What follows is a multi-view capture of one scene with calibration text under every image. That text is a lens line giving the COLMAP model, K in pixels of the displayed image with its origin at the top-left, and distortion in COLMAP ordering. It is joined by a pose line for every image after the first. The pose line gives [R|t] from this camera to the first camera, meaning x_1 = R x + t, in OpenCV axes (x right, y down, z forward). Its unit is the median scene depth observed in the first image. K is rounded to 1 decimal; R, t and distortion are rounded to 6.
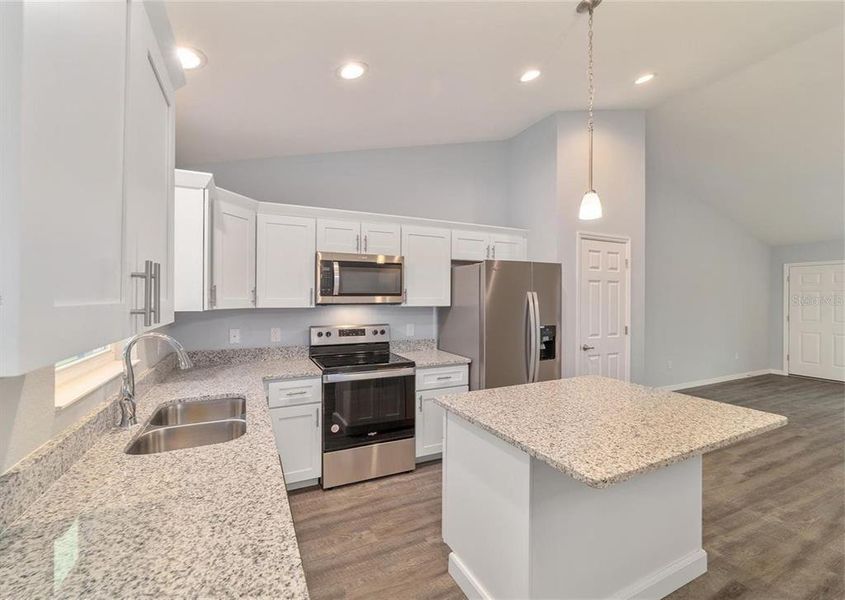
lens RADIAL K [[348.6, 0, 401.1], [0, 348.6, 296.6], [0, 0, 1]] dist [-0.000838, 0.000589]
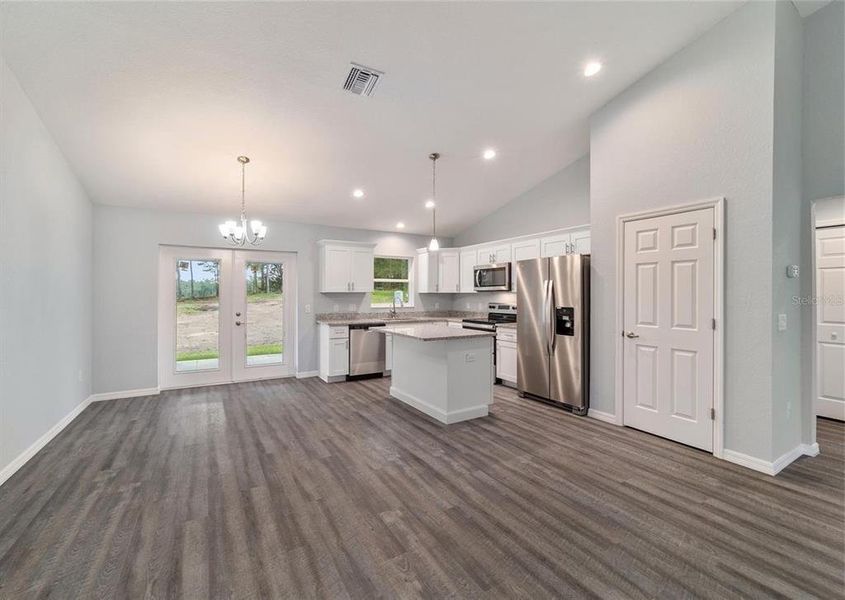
lens RADIAL K [[348.6, 0, 401.1], [0, 348.6, 296.6], [0, 0, 1]] dist [-0.000838, 0.000589]
pose [[0.087996, 0.005580, -0.996105, 1.711360], [0.006899, 0.999957, 0.006211, 0.036520], [0.996097, -0.007418, 0.087954, 0.352643]]
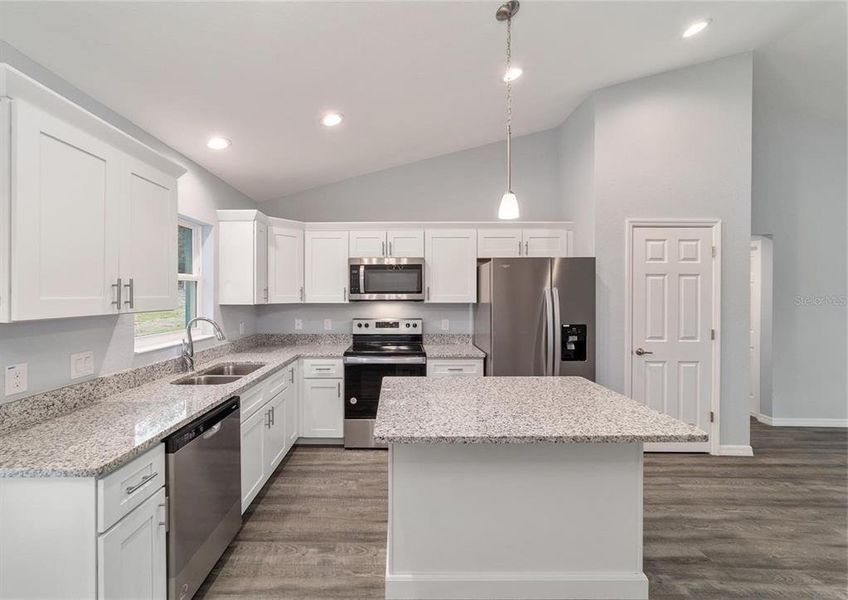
lens RADIAL K [[348.3, 0, 399.0], [0, 348.3, 295.0], [0, 0, 1]] dist [-0.000467, 0.000373]
pose [[0.908452, -0.001974, -0.417985, 0.416177], [0.003753, 0.999987, 0.003436, -0.000685], [0.417973, -0.004690, 0.908447, -0.048147]]
